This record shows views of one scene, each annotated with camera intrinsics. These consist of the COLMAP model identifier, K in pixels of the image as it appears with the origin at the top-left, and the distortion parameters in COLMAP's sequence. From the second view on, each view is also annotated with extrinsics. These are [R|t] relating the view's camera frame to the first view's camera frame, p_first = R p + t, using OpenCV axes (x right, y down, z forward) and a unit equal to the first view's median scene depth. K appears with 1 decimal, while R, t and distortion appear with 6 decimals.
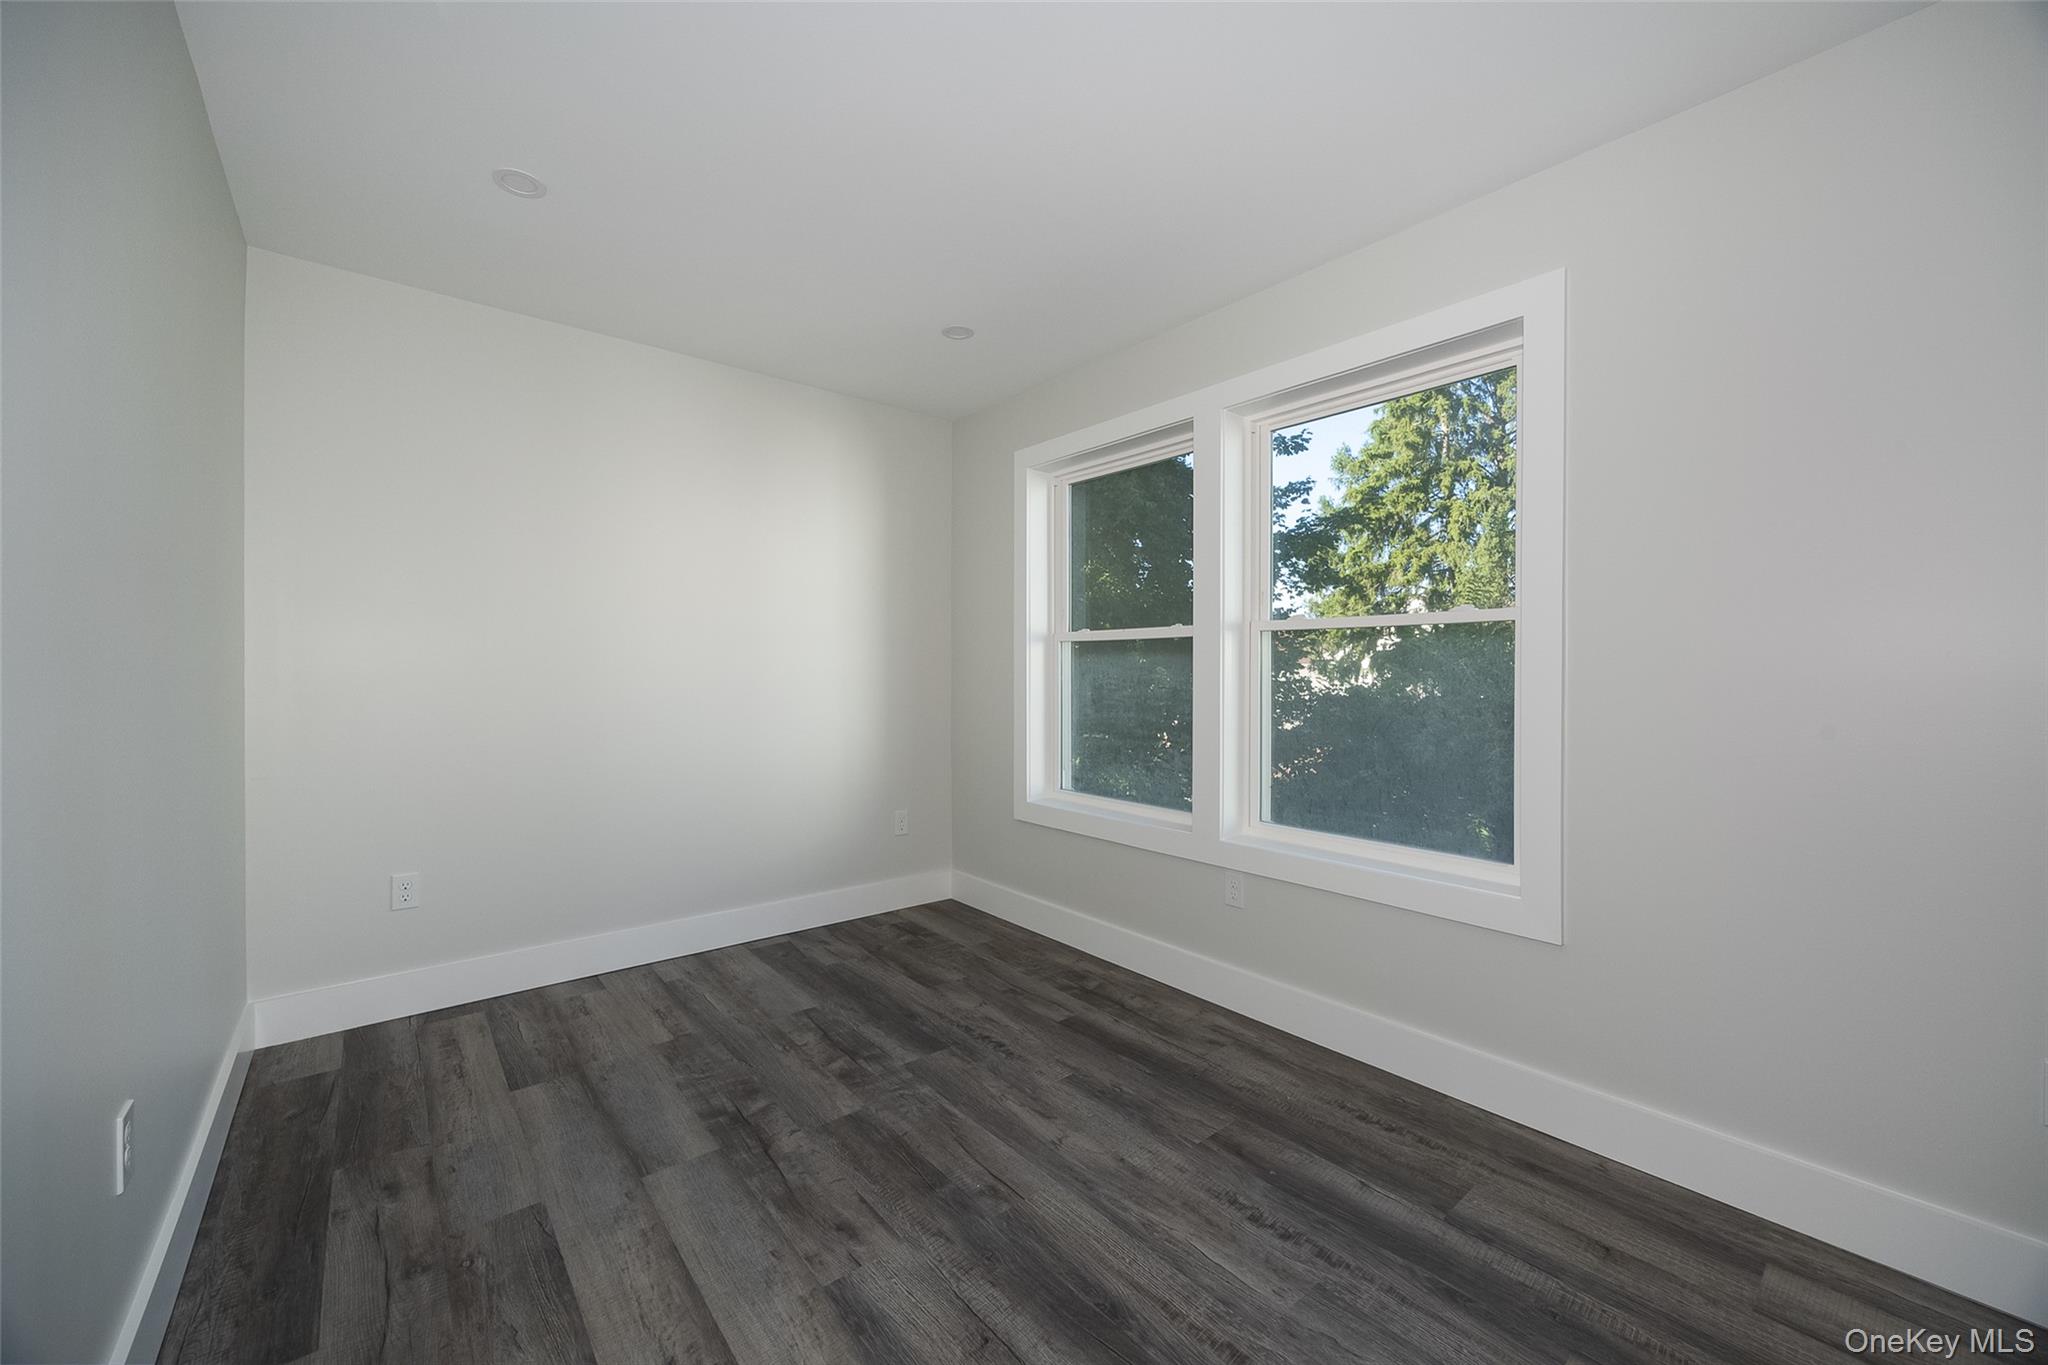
lens RADIAL K [[796.0, 0, 1022.5], [0, 796.0, 682.3], [0, 0, 1]] dist [-0.002937, 0.000244]
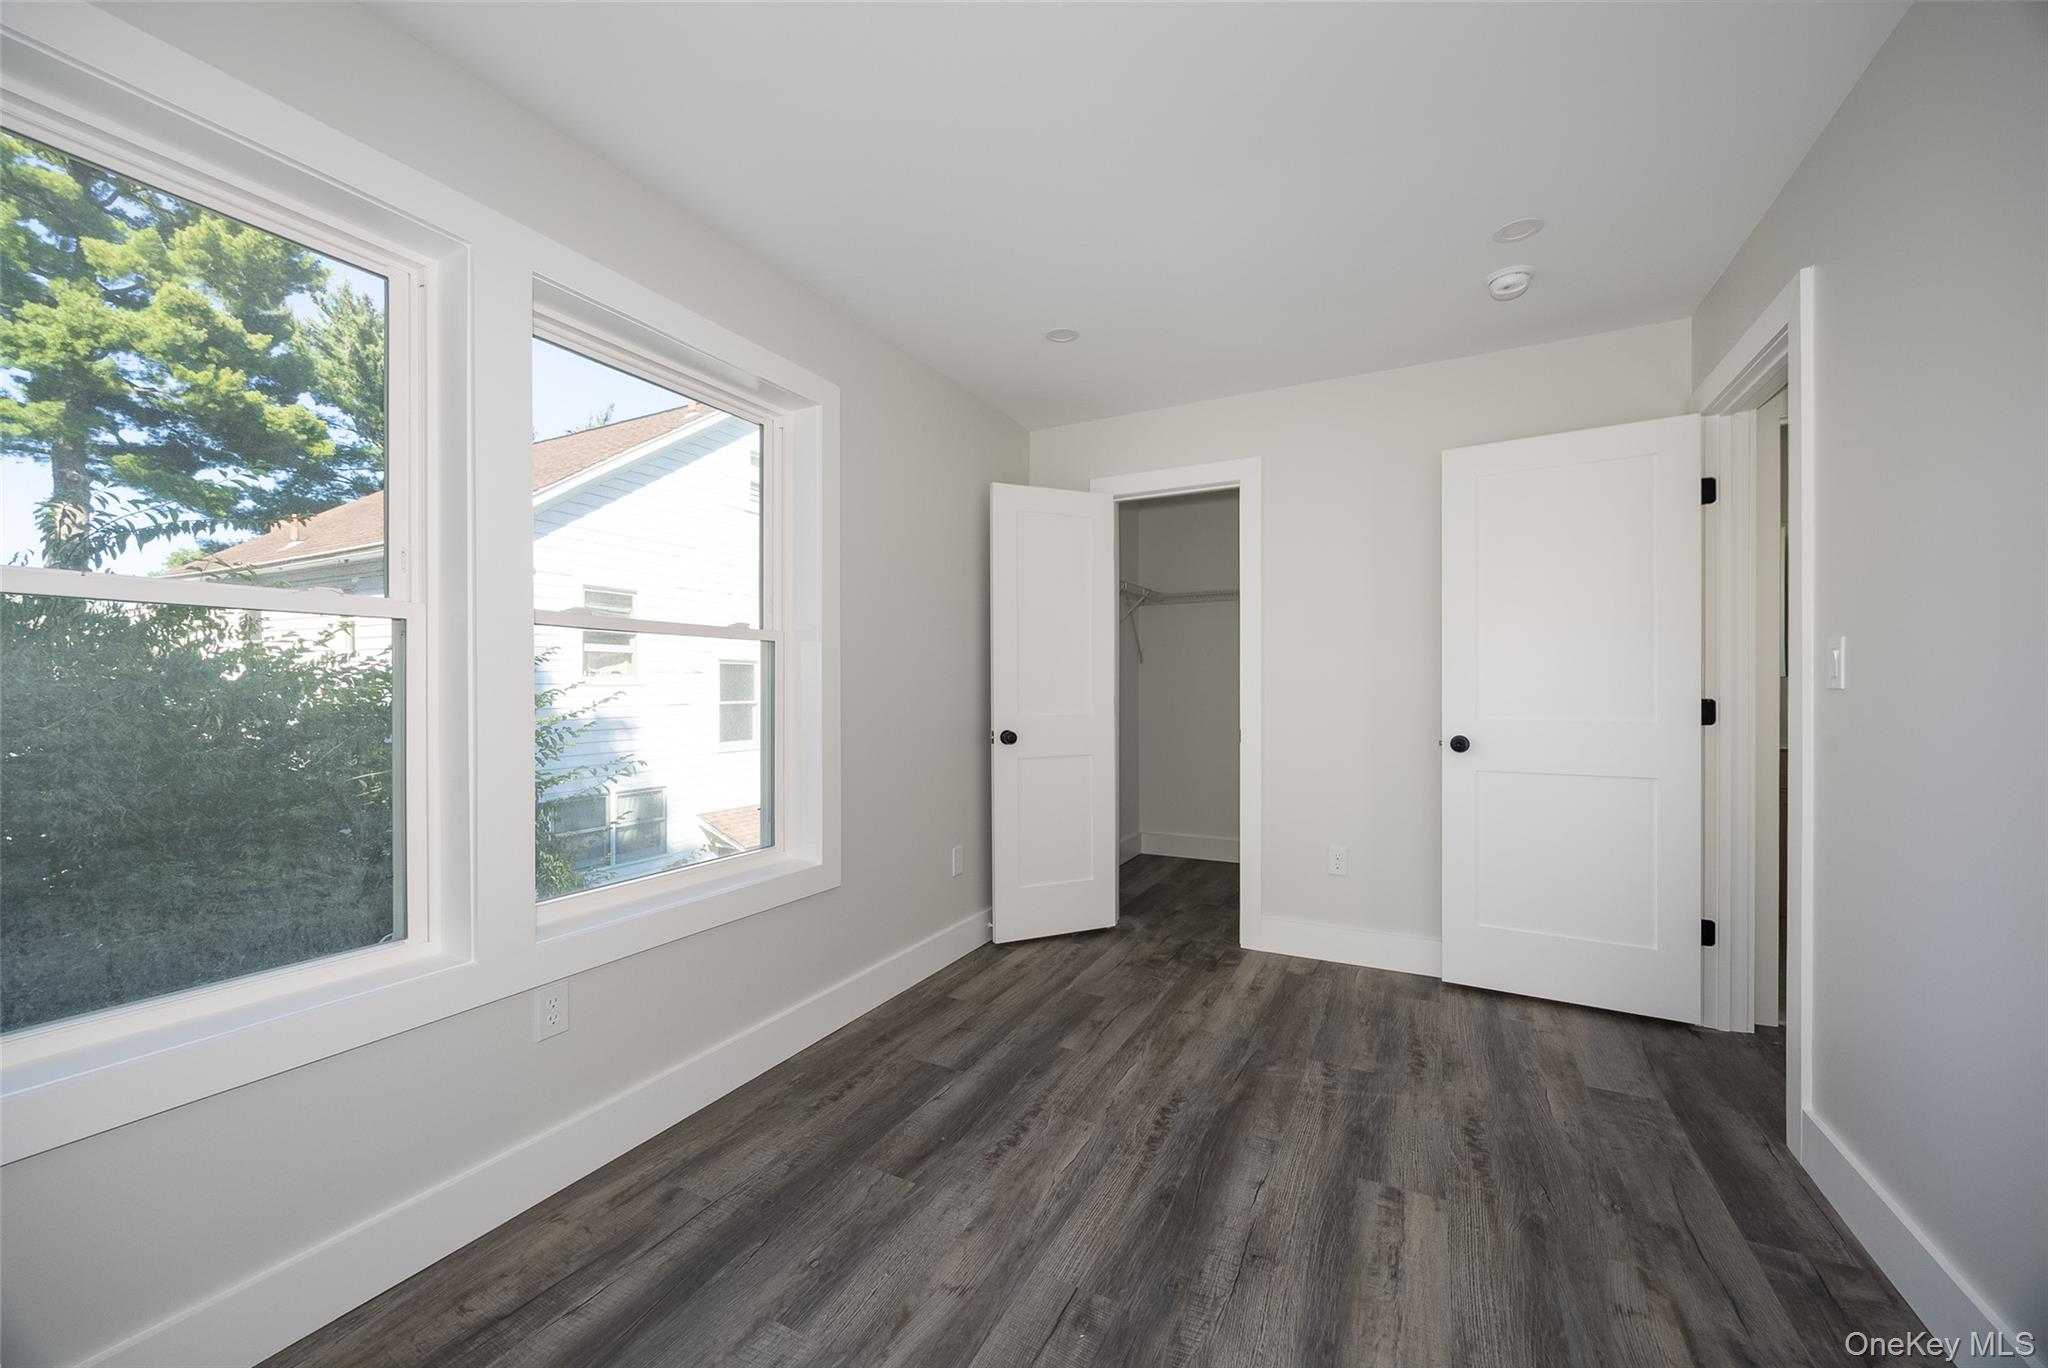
lens RADIAL K [[796.0, 0, 1023.9], [0, 796.0, 687.7], [0, 0, 1]] dist [-0.002937, 0.000244]
pose [[-0.402523, -0.001040, 0.915409, -0.772049], [0.012486, 0.999900, 0.006627, -0.010697], [-0.915325, 0.014097, -0.402470, 1.401718]]
